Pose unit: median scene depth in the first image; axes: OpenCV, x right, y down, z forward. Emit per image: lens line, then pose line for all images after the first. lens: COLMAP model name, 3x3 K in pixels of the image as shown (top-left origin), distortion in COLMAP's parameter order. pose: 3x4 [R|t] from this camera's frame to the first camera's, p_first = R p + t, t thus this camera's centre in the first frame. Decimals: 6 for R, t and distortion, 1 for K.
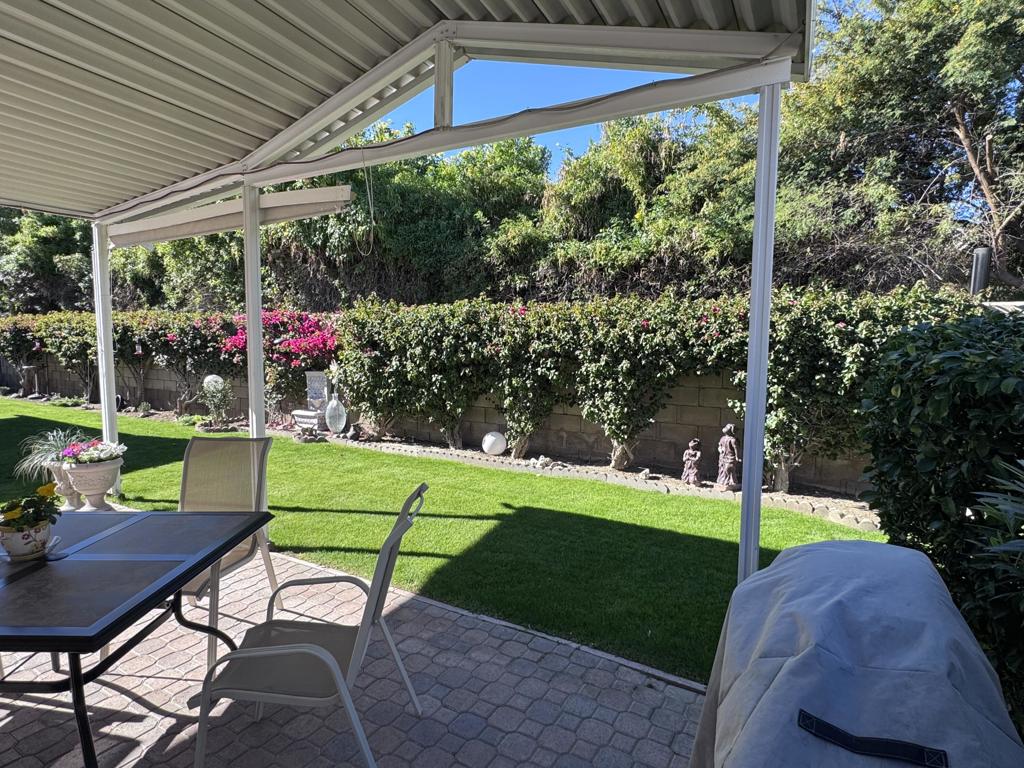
lens RADIAL K [[559.8, 0, 513.8], [0, 559.8, 381.9], [0, 0, 1]] dist [0.001114, 0.001254]
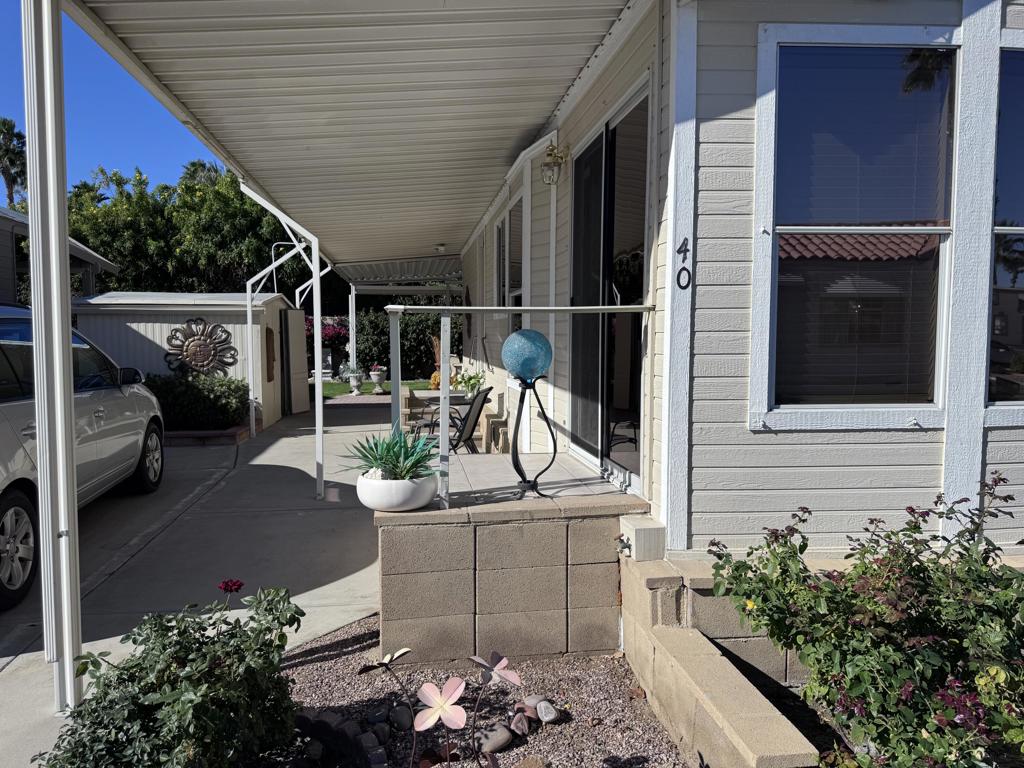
lens RADIAL K [[773.5, 0, 521.8], [0, 773.5, 393.9], [0, 0, 1]] dist [0.101732, -0.162621]
pose [[0.795335, -0.050233, 0.604085, -1.770153], [0.054354, 0.998456, 0.011464, 0.172014], [-0.603728, 0.023717, 0.796837, -1.796889]]
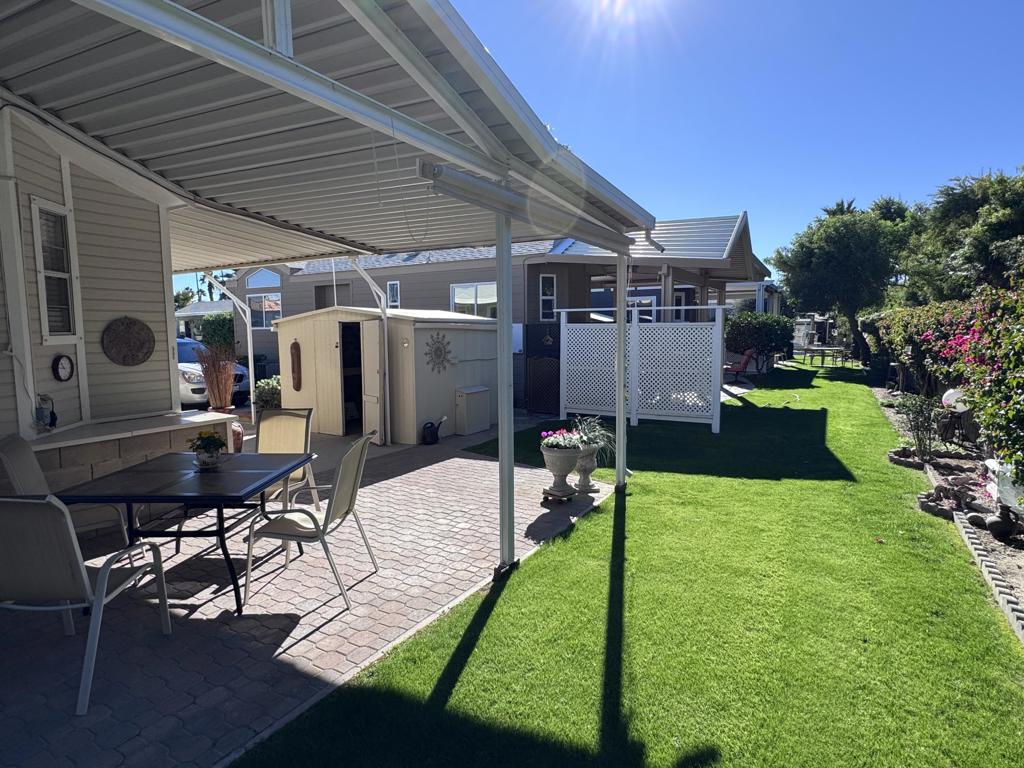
lens RADIAL K [[559.8, 0, 513.8], [0, 559.8, 381.9], [0, 0, 1]] dist [0.001114, 0.001254]
pose [[-0.023743, 0.086020, -0.996010, 0.281986], [-0.071010, 0.993630, 0.087507, -0.061907], [0.997193, 0.072804, -0.017483, 0.625586]]
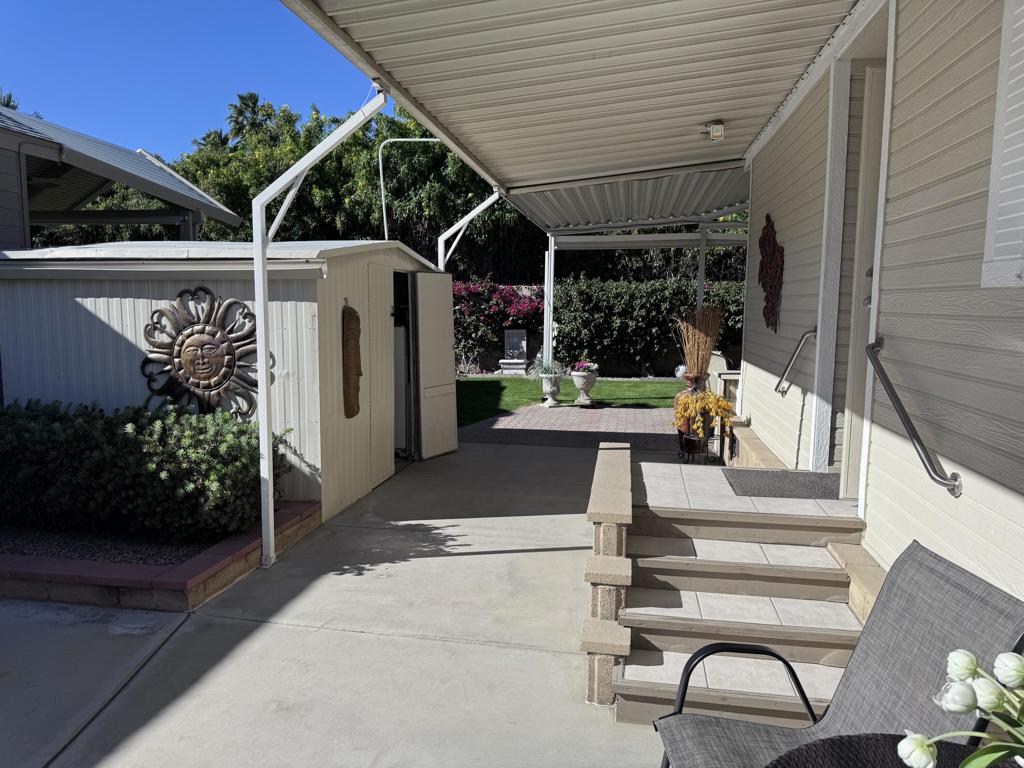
lens RADIAL K [[749.0, 0, 512.0], [0, 749.0, 384.0], [0, 0, 1]] dist [0.102670, -0.182097]
pose [[0.940613, -0.034847, 0.337689, -1.240211], [0.026123, 0.999198, 0.030347, 0.070686], [-0.338476, -0.019723, 0.940768, -0.845090]]
